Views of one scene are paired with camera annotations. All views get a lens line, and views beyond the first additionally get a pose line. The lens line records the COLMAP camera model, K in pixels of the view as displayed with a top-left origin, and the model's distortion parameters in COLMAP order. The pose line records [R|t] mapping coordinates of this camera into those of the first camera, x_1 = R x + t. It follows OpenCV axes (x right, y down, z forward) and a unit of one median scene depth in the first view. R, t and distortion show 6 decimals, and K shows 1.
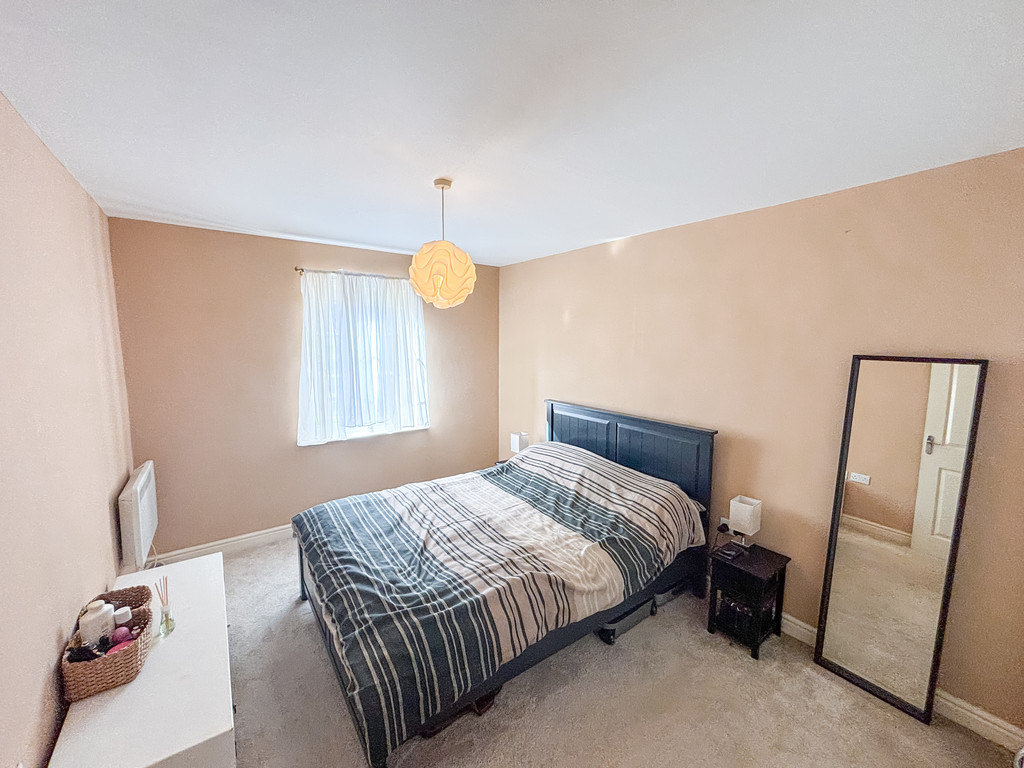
lens RADIAL K [[412.7, 0, 510.9], [0, 412.7, 381.3], [0, 0, 1]] dist [0.005426, -0.002272]
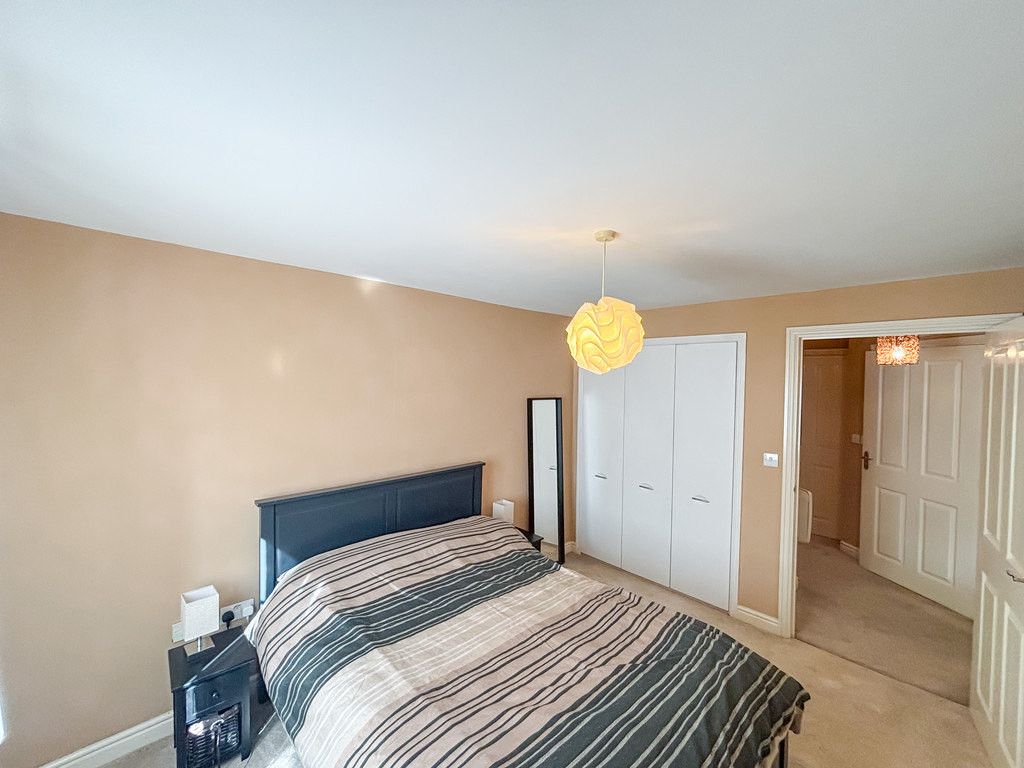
lens RADIAL K [[412.7, 0, 510.2], [0, 412.7, 389.3], [0, 0, 1]] dist [0.005426, -0.002272]
pose [[-0.142076, -0.019432, 0.989665, -0.683518], [0.107993, 0.993535, 0.035012, -0.123039], [-0.983947, 0.111851, -0.139059, 0.927785]]
